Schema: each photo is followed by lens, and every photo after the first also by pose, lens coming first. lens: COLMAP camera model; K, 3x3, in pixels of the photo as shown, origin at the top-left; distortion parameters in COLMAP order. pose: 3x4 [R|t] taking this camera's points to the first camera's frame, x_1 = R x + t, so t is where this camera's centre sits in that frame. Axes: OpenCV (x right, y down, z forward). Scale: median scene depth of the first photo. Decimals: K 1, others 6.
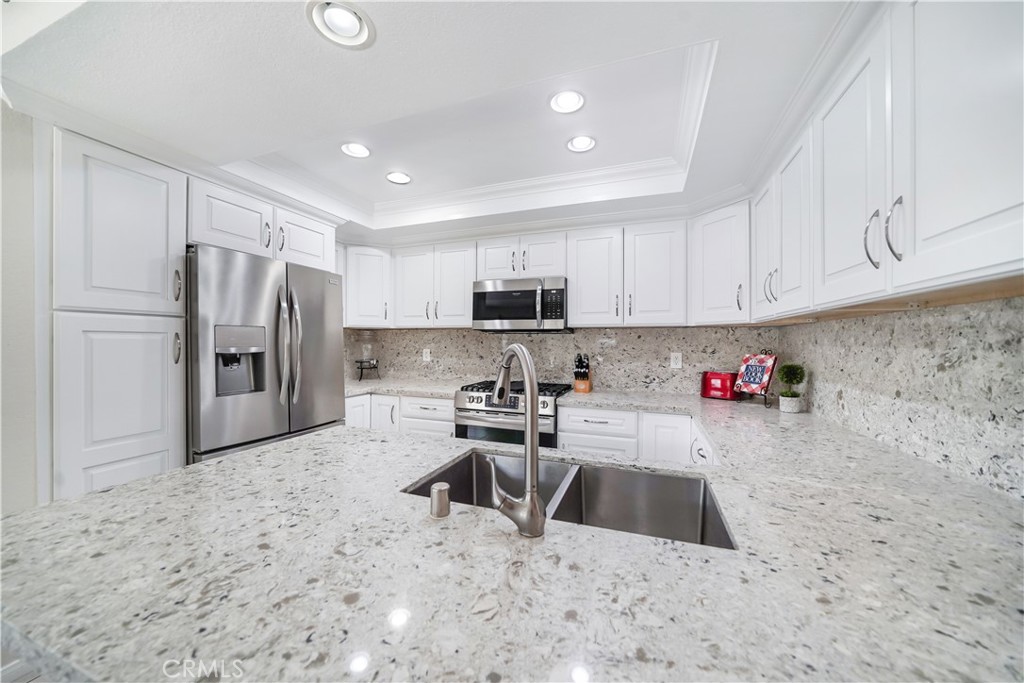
lens RADIAL K [[357.7, 0, 518.7], [0, 357.7, 338.1], [0, 0, 1]] dist [-0.017582, 0.002833]
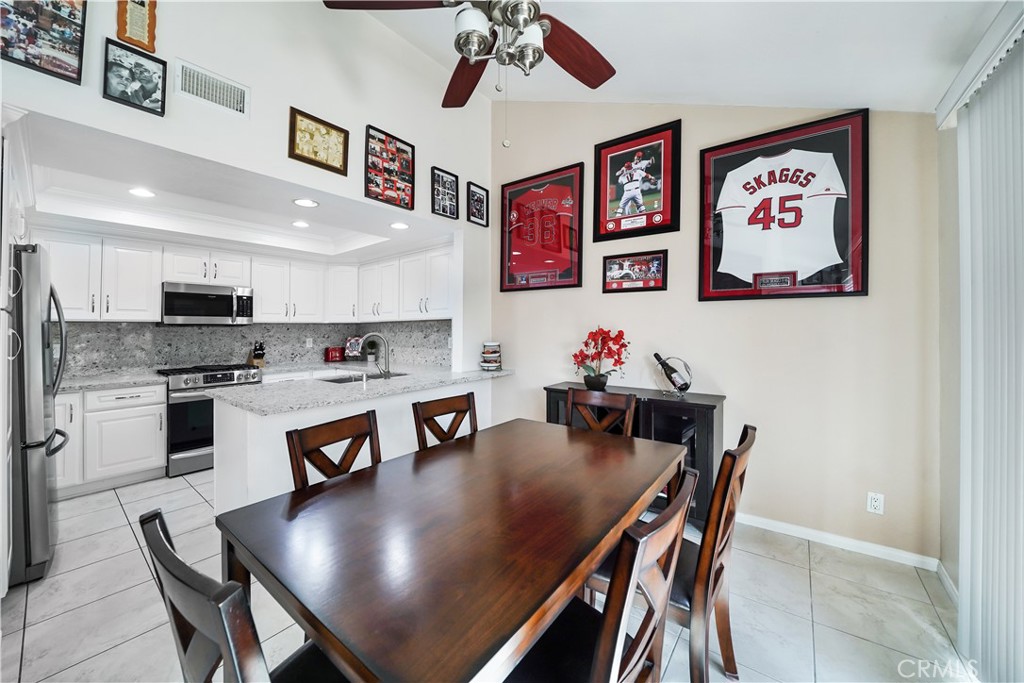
lens RADIAL K [[377.0, 0, 473.8], [0, 377.0, 318.7], [0, 0, 1]] dist [-0.016804, 0.000087]
pose [[0.359780, 0.018943, 0.932845, -1.008578], [0.003184, 0.999763, -0.021530, -0.012478], [-0.933032, 0.010716, 0.359634, -0.401428]]
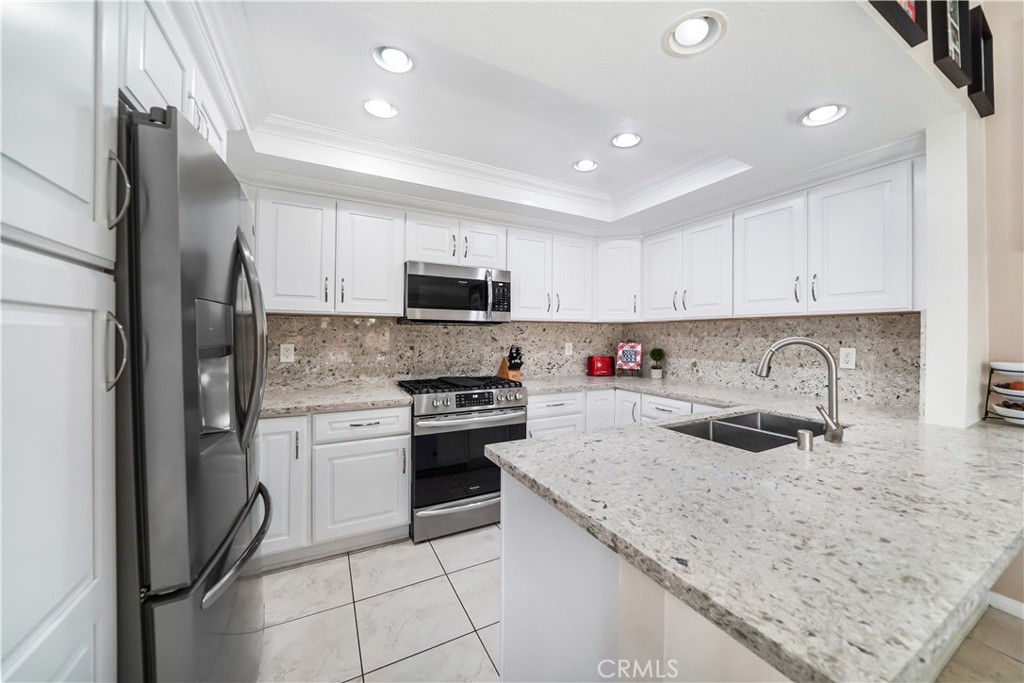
lens RADIAL K [[369.8, 0, 530.8], [0, 369.8, 327.8], [0, 0, 1]] dist [-0.016301, 0.000226]
pose [[0.654983, 0.013054, 0.755531, -0.663754], [-0.010152, 0.999913, -0.008475, 0.000372], [-0.755576, -0.002120, 0.655058, 0.265402]]
